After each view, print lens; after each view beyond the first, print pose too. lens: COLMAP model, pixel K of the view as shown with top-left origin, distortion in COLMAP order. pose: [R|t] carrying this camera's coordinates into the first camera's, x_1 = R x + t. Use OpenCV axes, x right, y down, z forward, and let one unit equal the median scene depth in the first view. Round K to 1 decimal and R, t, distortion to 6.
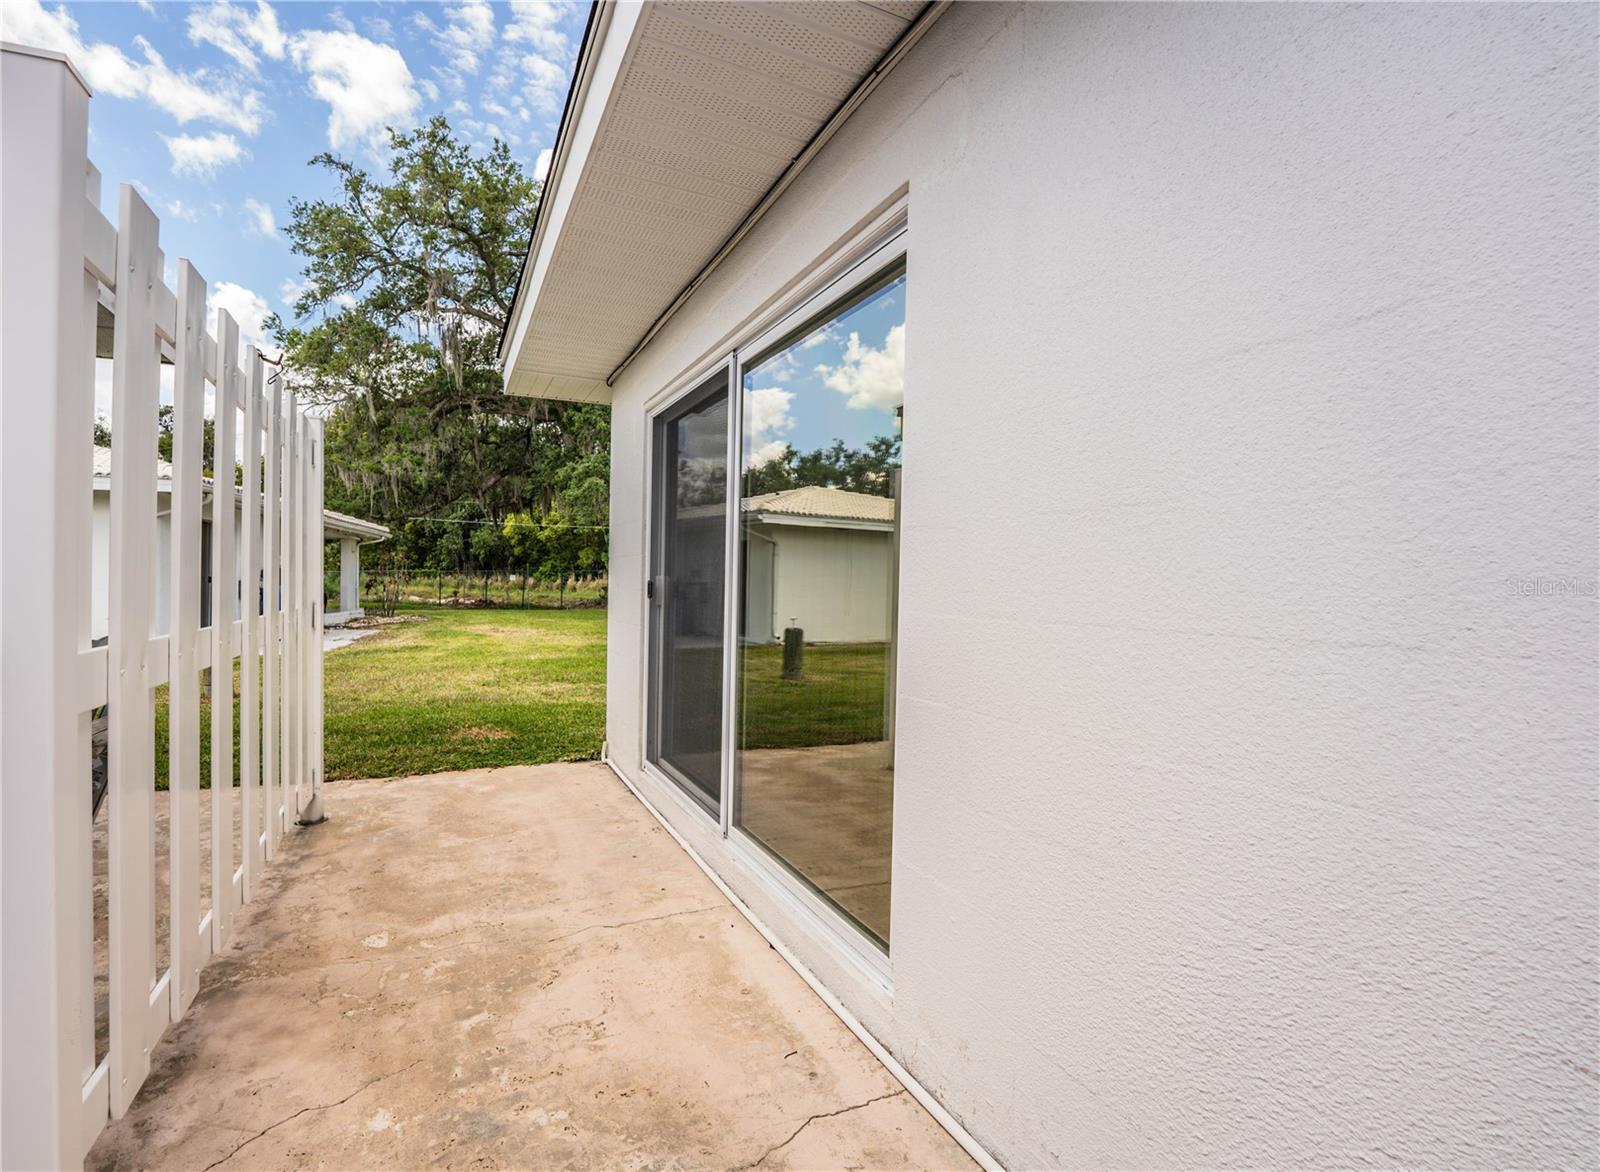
lens RADIAL K [[905.3, 0, 800.0], [0, 905.3, 586.0], [0, 0, 1]] dist [-0.001539, 0.000587]
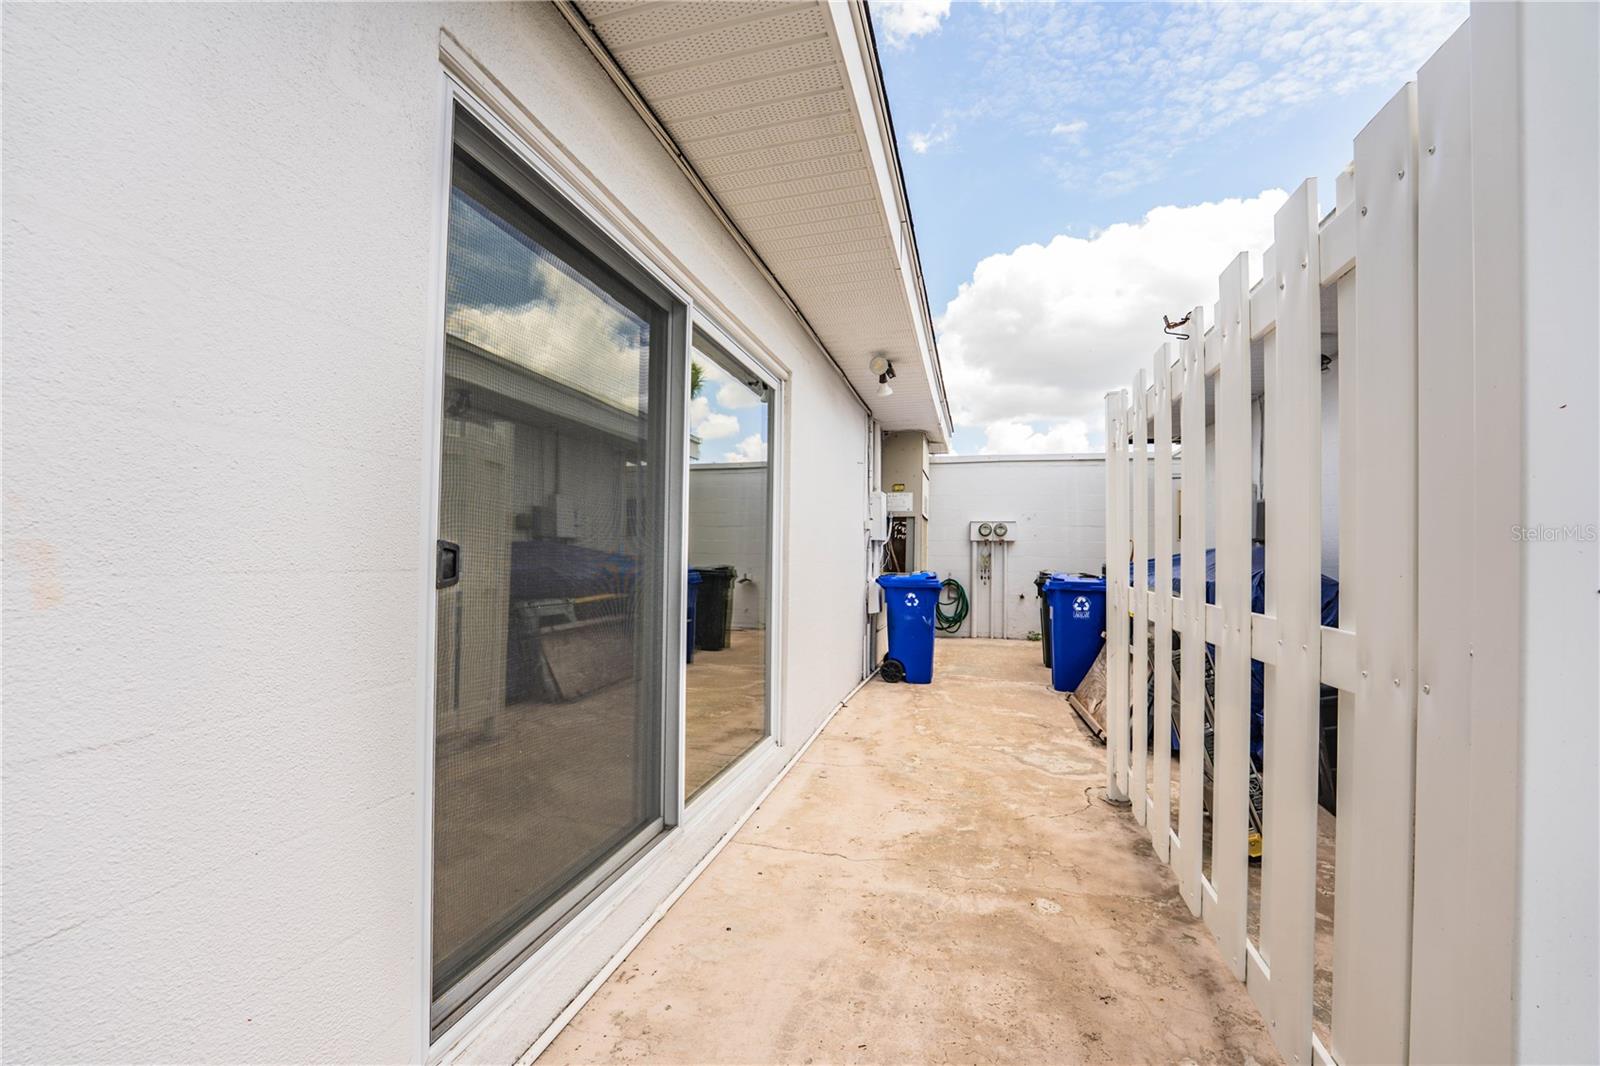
lens RADIAL K [[652.4, 0, 798.1], [0, 652.4, 543.9], [0, 0, 1]] dist [-0.026172, 0.000182]
pose [[-0.795057, -0.010631, 0.606441, -0.671762], [-0.016470, 0.999856, -0.004065, -0.007855], [-0.606311, -0.013220, -0.795118, 1.731266]]
